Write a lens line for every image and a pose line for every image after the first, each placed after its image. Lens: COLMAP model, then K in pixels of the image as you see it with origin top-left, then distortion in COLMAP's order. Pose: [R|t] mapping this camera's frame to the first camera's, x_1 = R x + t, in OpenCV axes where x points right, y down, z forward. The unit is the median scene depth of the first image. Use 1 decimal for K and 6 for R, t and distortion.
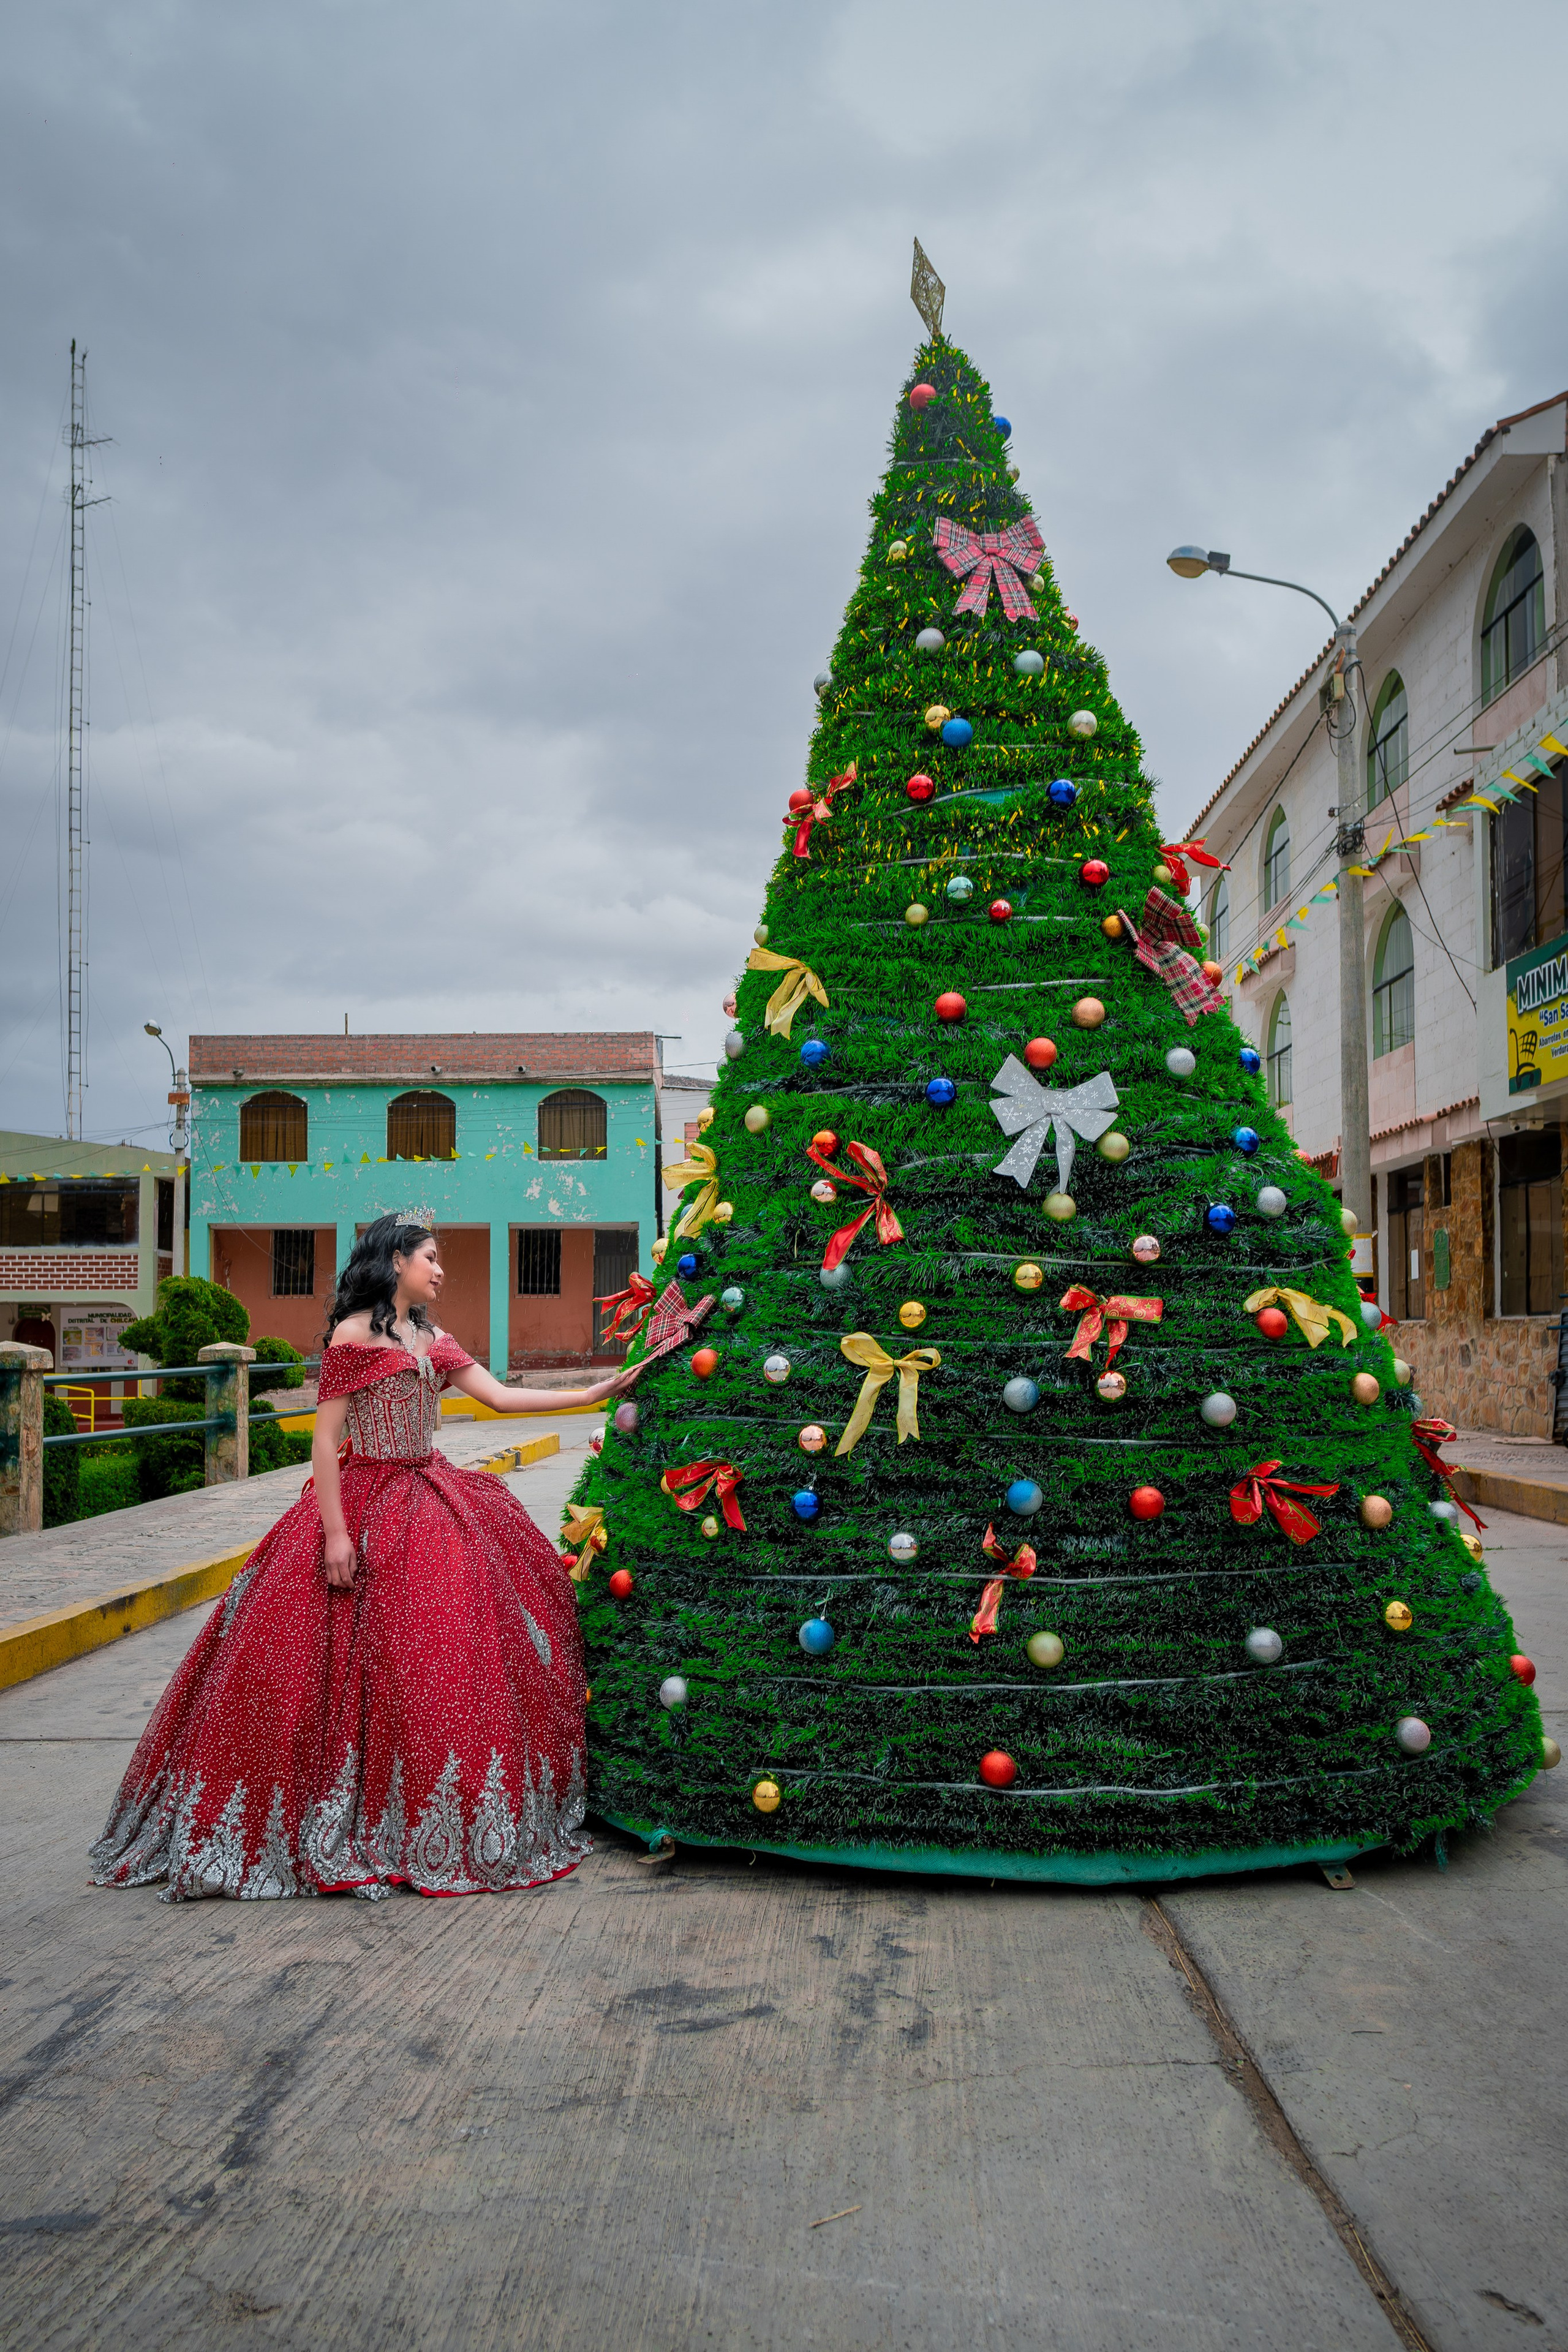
lens RADIAL K [[1769.5, 0, 723.5], [0, 1769.5, 1283.6], [0, 0, 1]] dist [-0.001467, -0.001469]
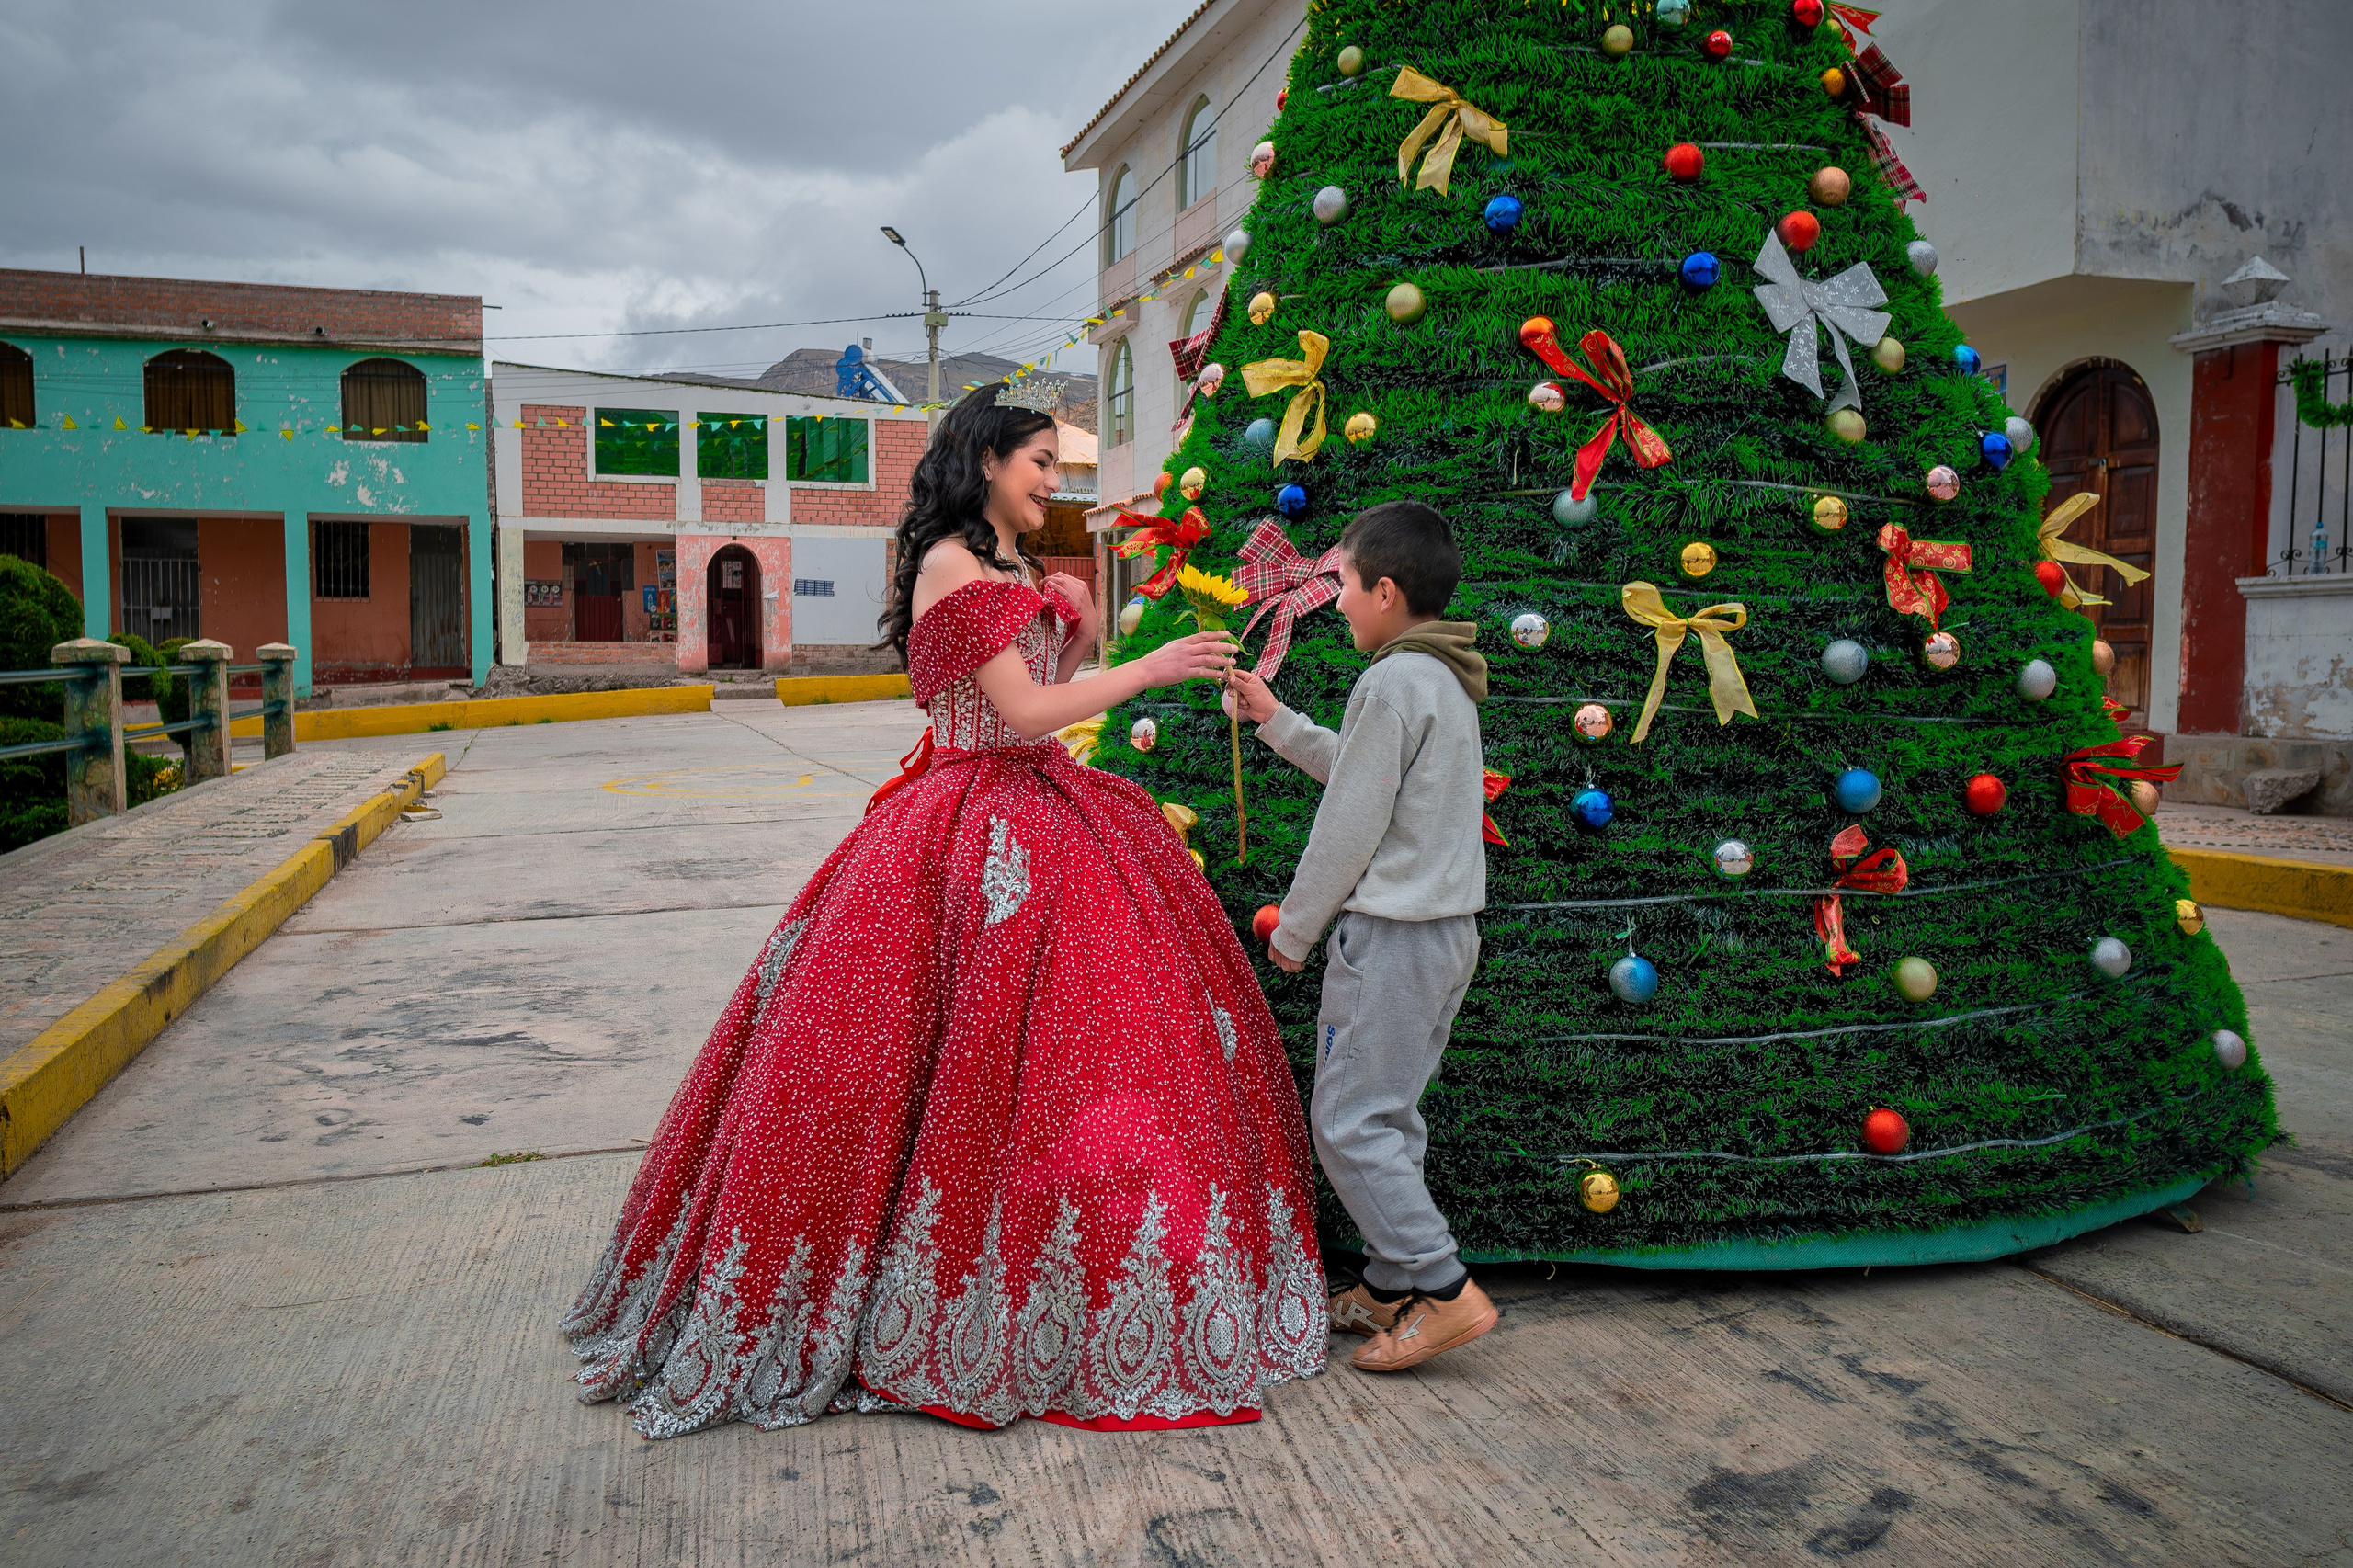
lens RADIAL K [[1792.3, 0, 1122.1], [0, 1792.3, 789.4], [0, 0, 1]] dist [-0.003848, 0.000115]
pose [[0.940764, -0.023127, 0.338272, -0.380266], [-0.012590, 0.994601, 0.103010, 0.038330], [-0.338828, -0.101167, 0.935393, 0.333955]]
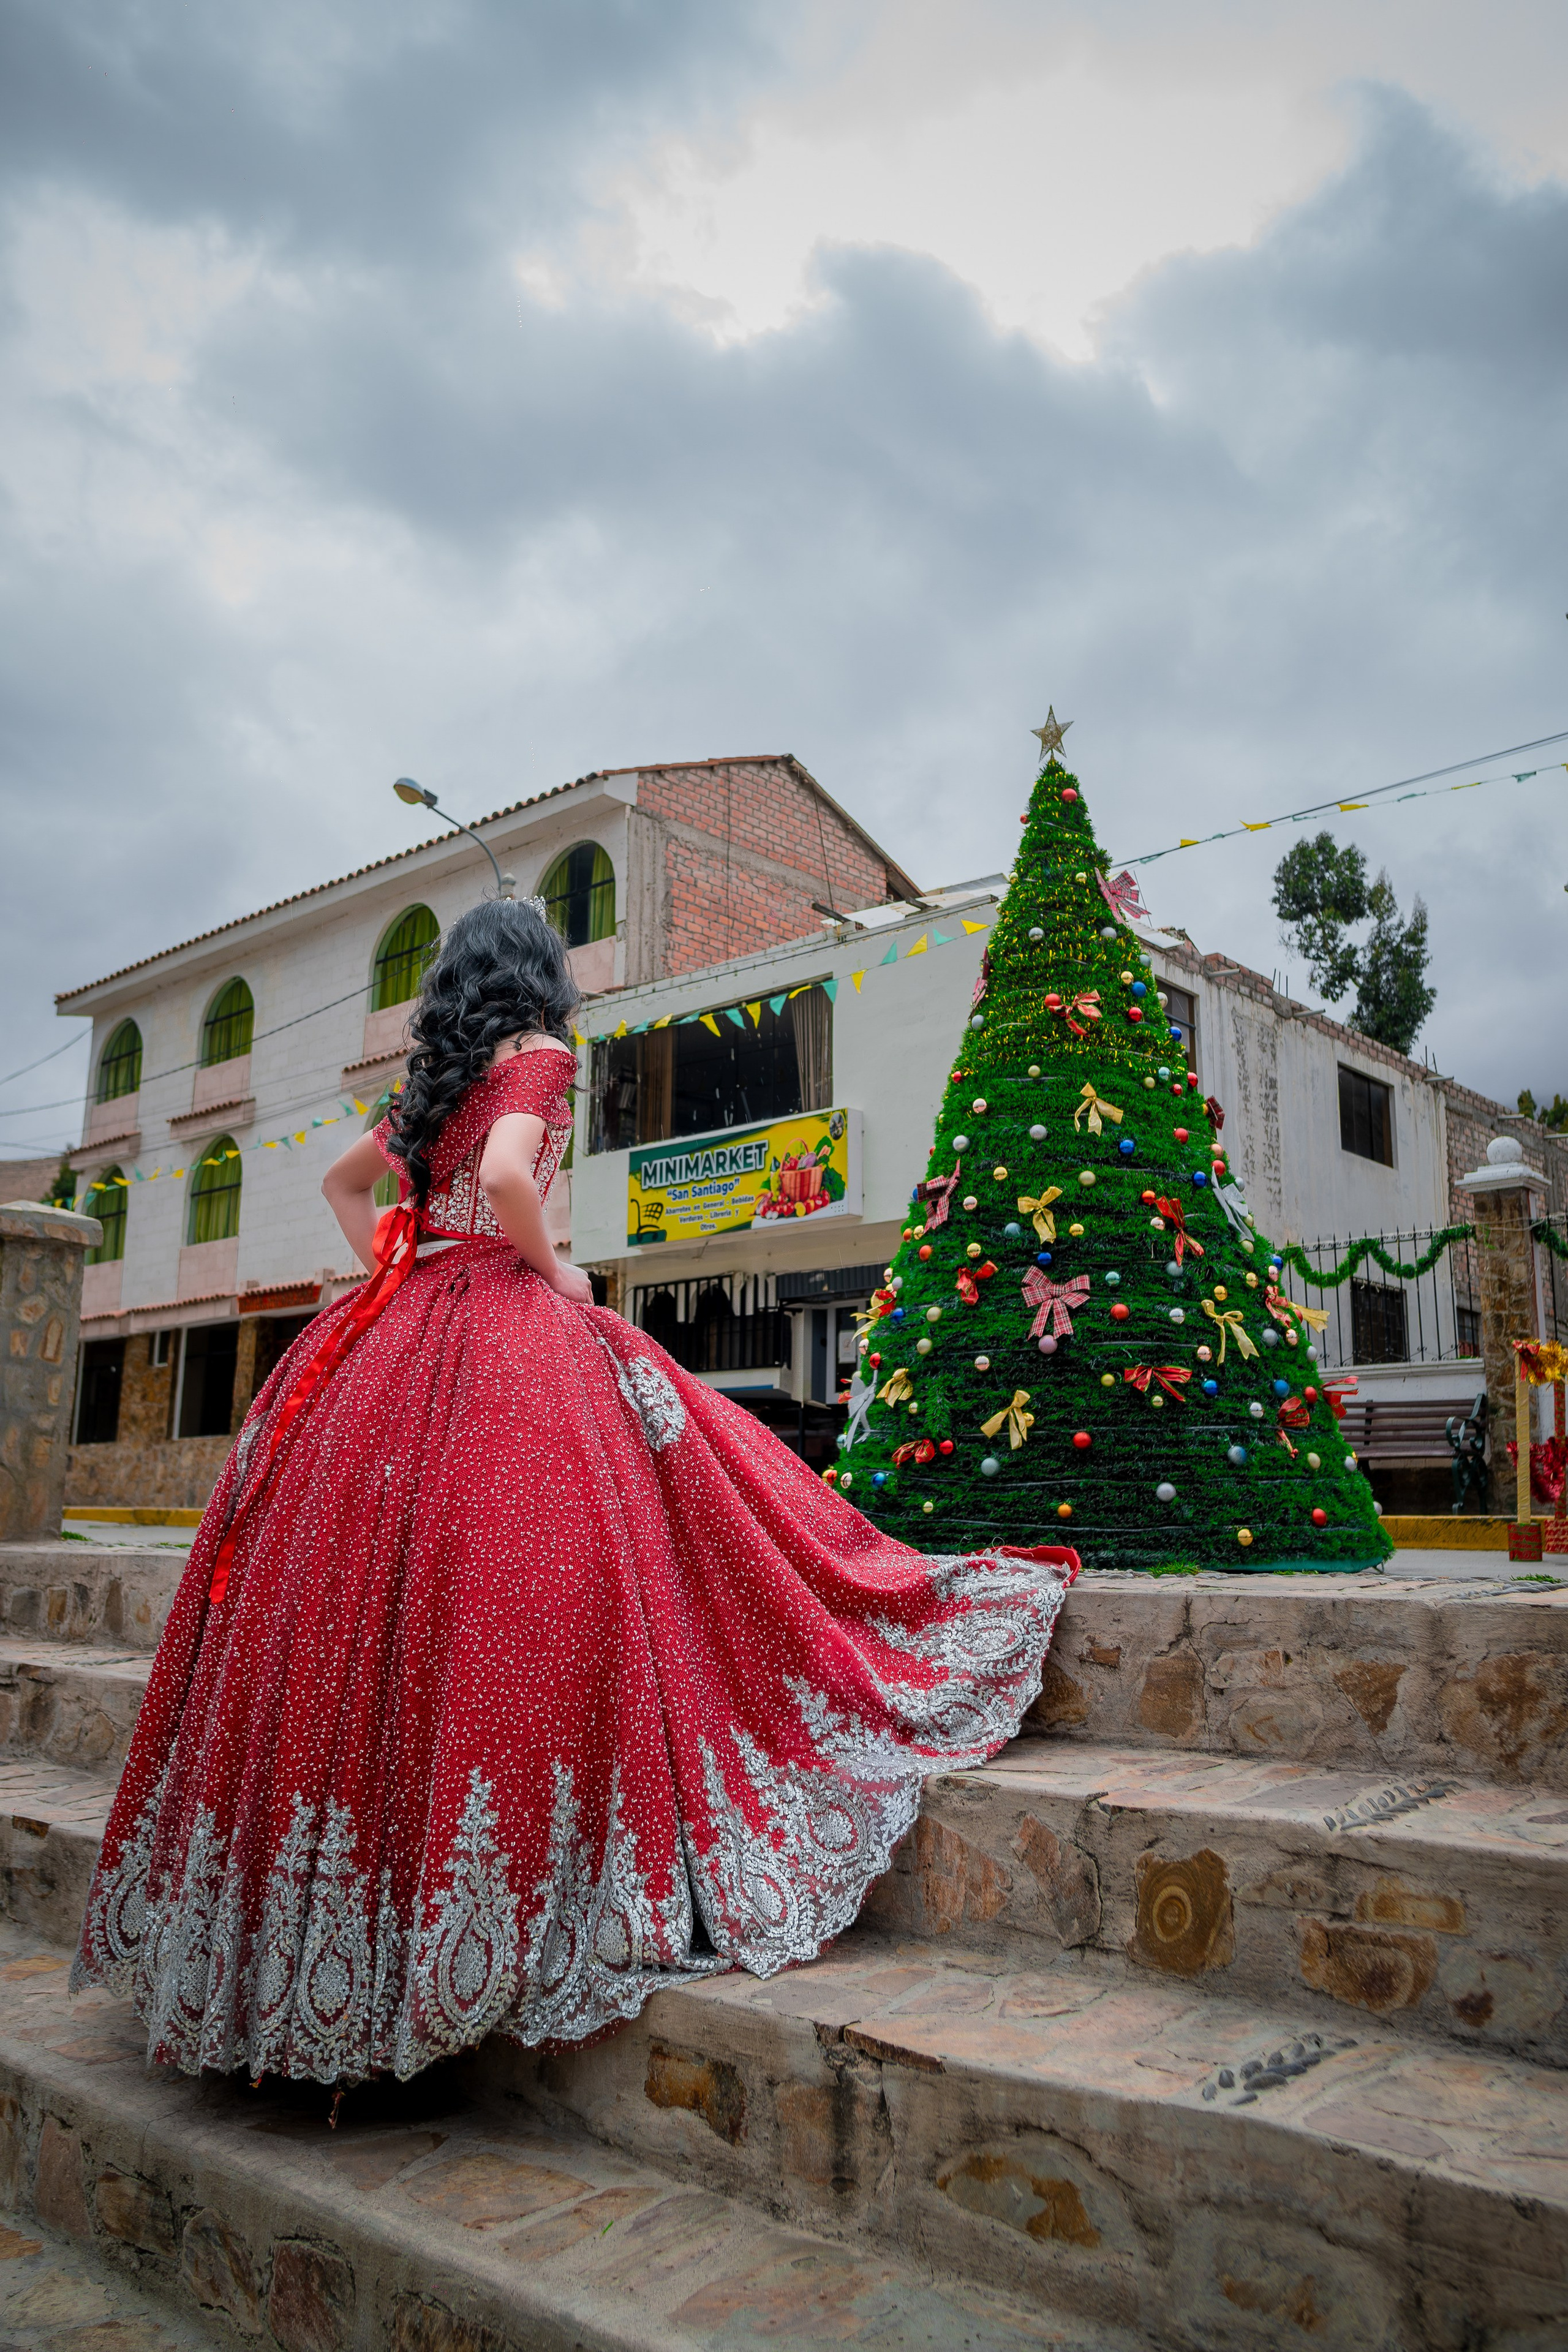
lens RADIAL K [[1718.2, 0, 791.4], [0, 1718.2, 1189.6], [0, 0, 1]] dist [-0.002382, 0.001231]
pose [[0.639751, 0.155248, 0.752740, -1.530241], [-0.037604, 0.984537, -0.171096, 0.231302], [-0.767662, 0.081153, 0.635696, 0.168941]]
